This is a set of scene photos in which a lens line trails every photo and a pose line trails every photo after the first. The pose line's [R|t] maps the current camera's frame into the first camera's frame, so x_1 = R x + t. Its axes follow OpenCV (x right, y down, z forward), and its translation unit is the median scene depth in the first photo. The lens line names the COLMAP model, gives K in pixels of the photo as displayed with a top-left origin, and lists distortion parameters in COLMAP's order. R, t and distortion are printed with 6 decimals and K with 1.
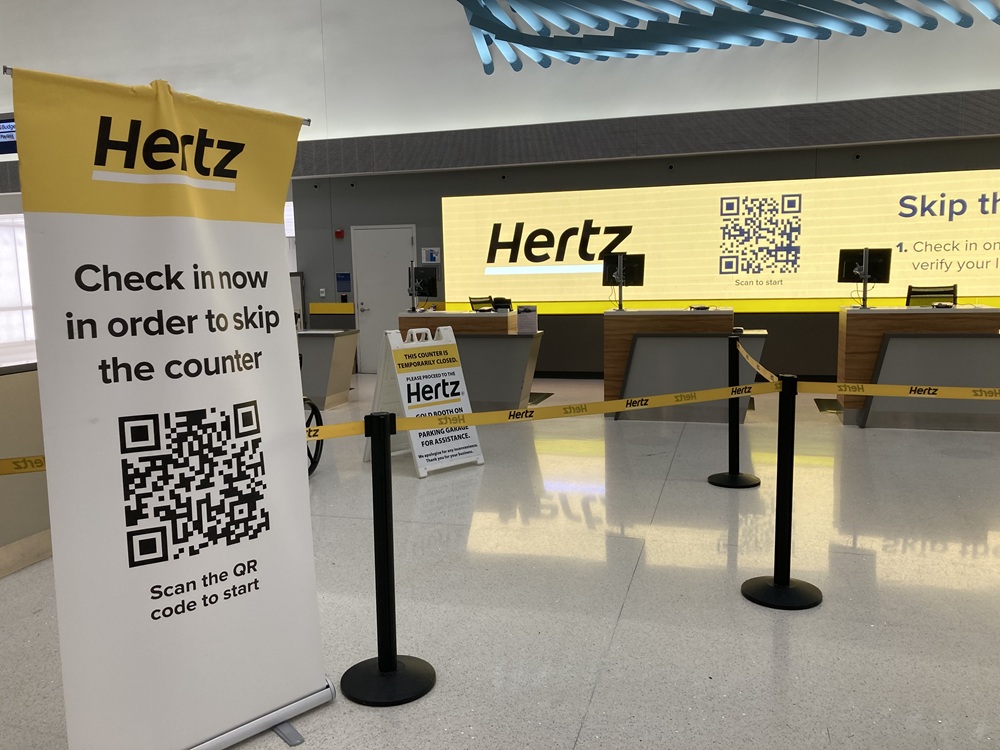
lens RADIAL K [[744.5, 0, 500.0], [0, 744.5, 375.0], [0, 0, 1]] dist [0.002543, -0.072282]
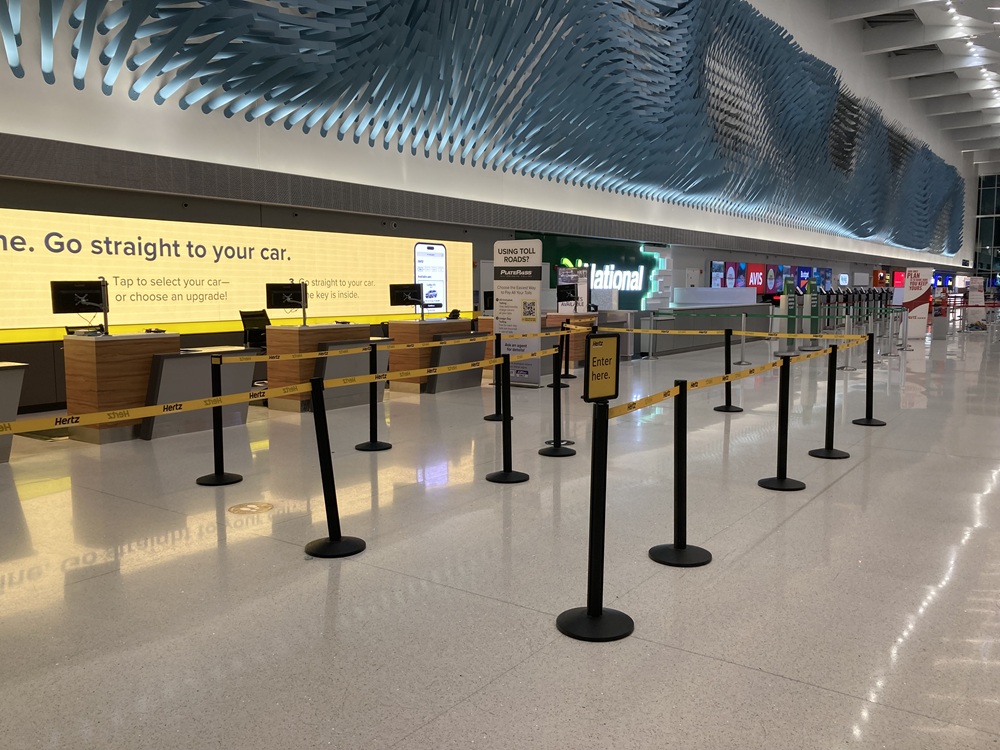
lens RADIAL K [[744.5, 0, 500.0], [0, 744.5, 375.0], [0, 0, 1]] dist [0.002543, -0.072282]
pose [[0.323321, -0.075081, 0.943306, -0.622277], [0.121765, 0.991861, 0.037210, -0.005447], [-0.938423, 0.102831, 0.329832, 0.174481]]
